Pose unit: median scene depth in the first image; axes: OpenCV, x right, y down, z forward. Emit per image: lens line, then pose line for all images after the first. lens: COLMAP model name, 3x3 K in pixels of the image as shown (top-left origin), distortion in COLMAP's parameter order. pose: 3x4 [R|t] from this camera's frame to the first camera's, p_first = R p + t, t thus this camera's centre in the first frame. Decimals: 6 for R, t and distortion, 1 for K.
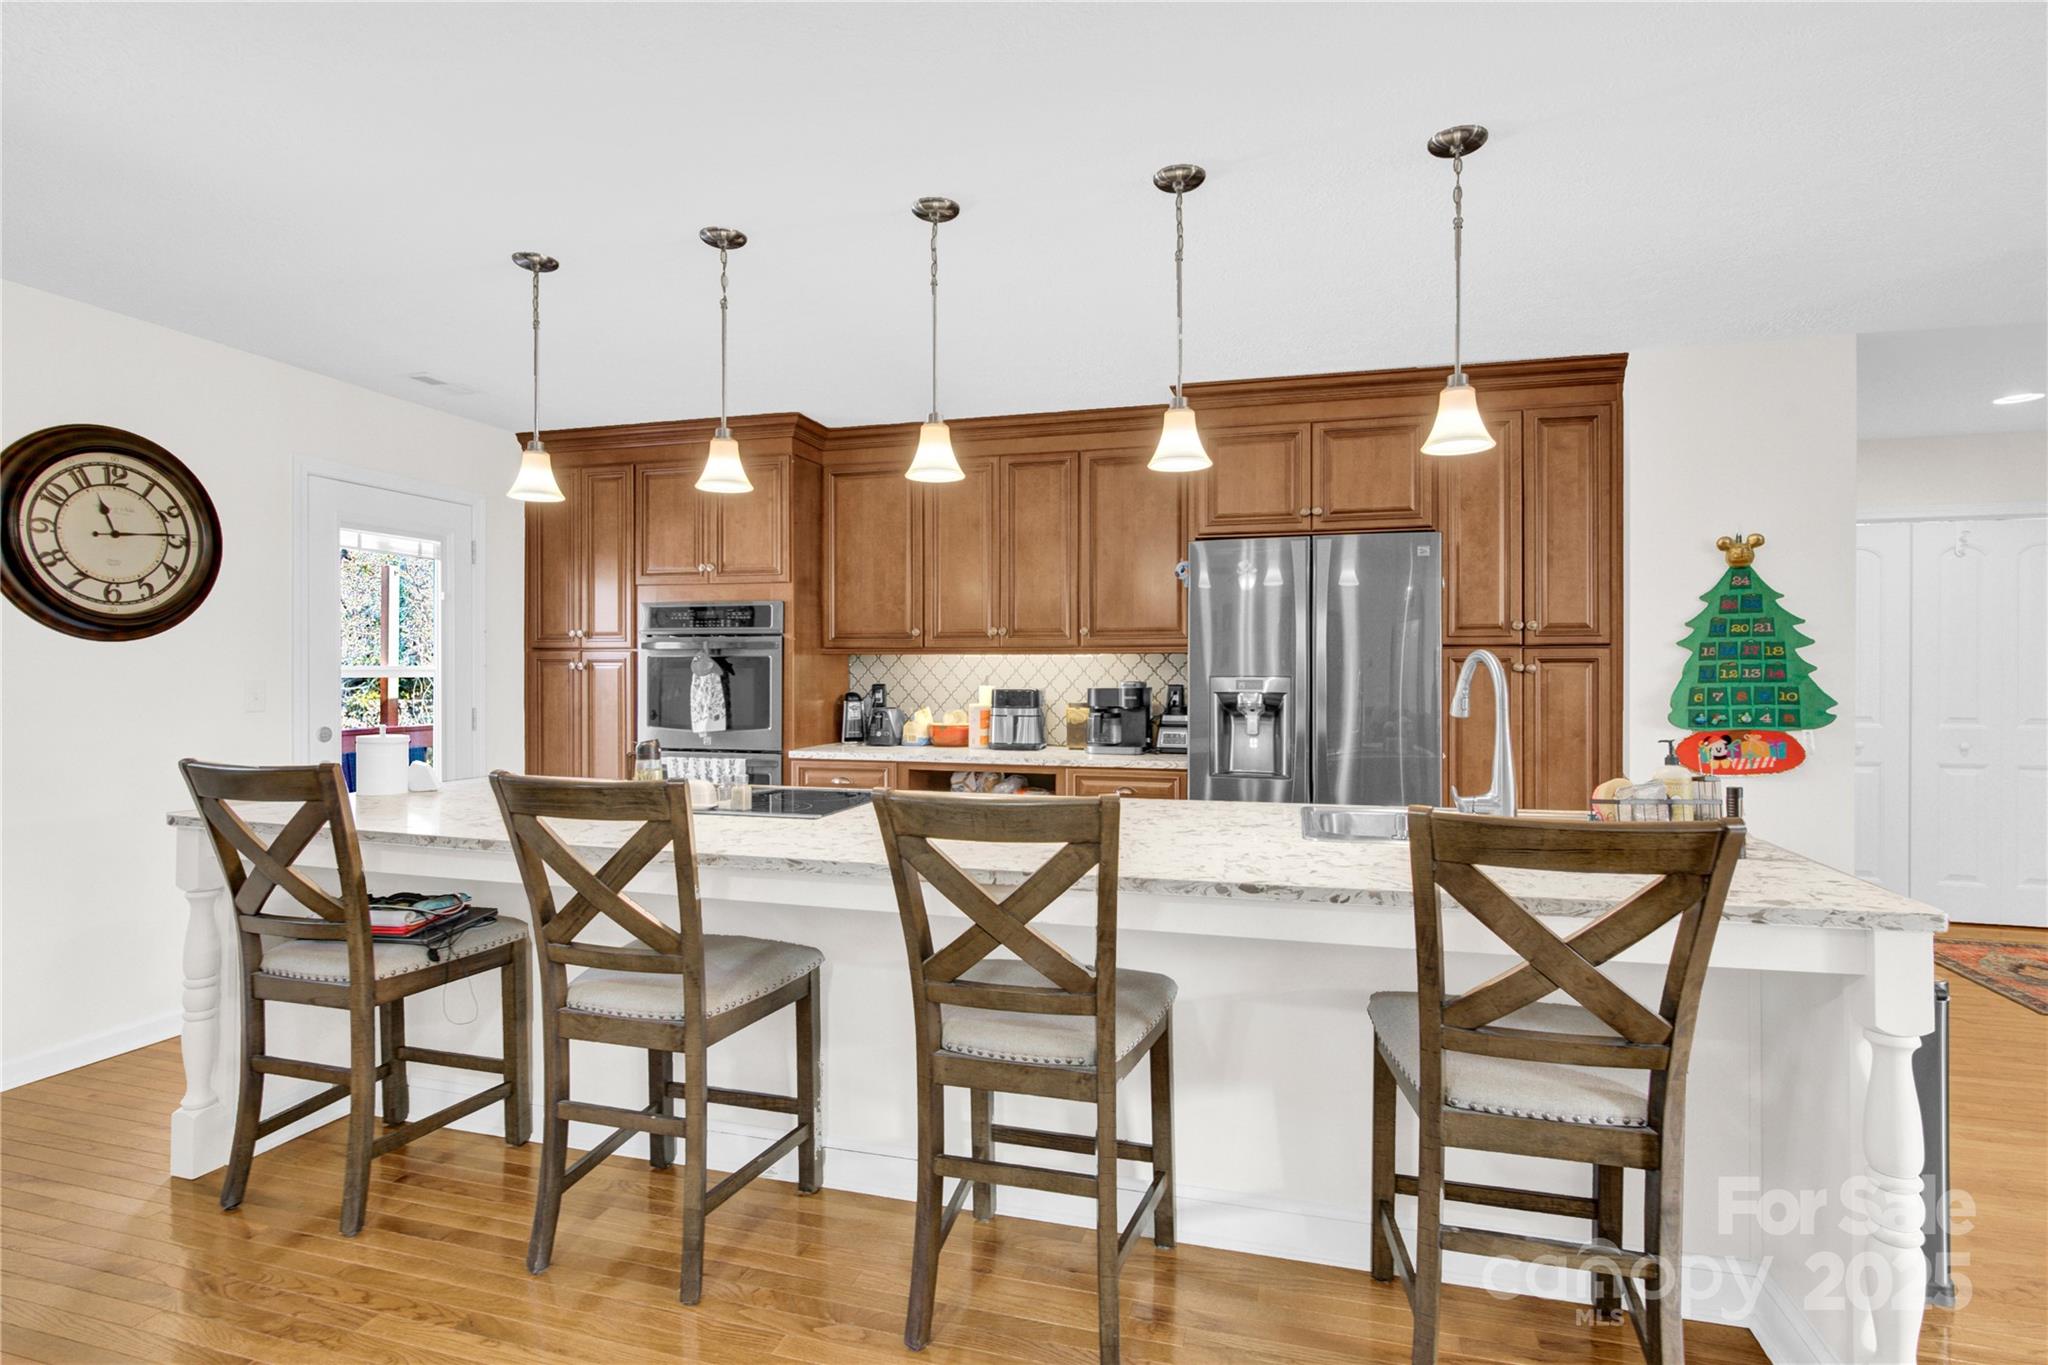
lens RADIAL K [[967.7, 0, 1044.4], [0, 967.7, 671.9], [0, 0, 1]] dist [0.005454, -0.001166]
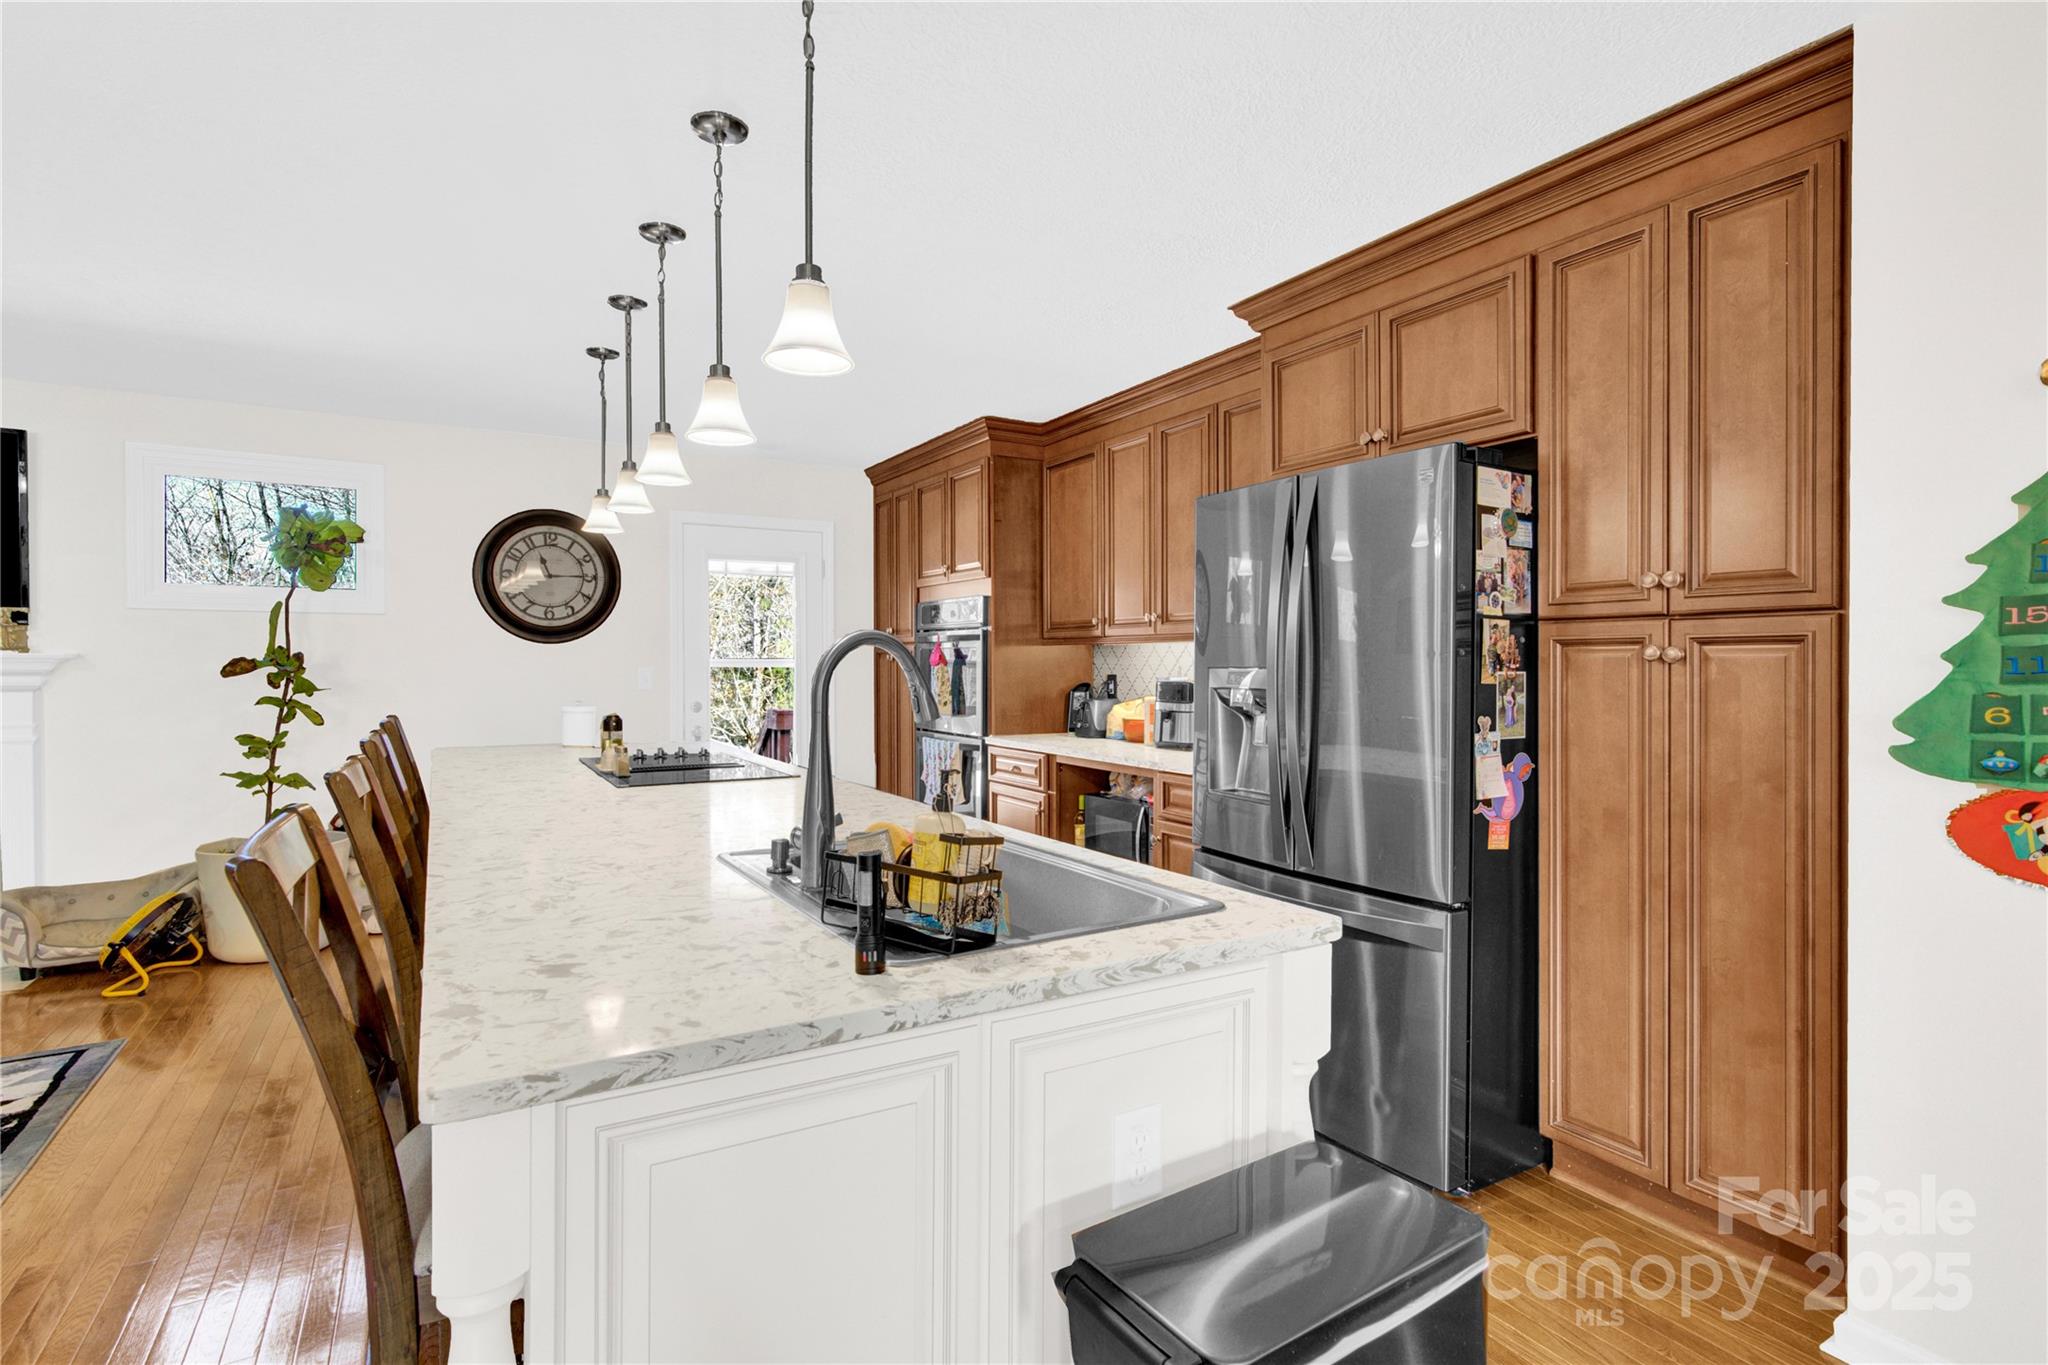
lens RADIAL K [[967.7, 0, 1022.8], [0, 967.7, 667.2], [0, 0, 1]] dist [0.005454, -0.001166]
pose [[0.727883, 0.002773, -0.685695, 0.624333], [-0.001062, 0.999995, 0.002917, 0.002441], [0.685700, -0.001396, 0.727883, 0.329949]]
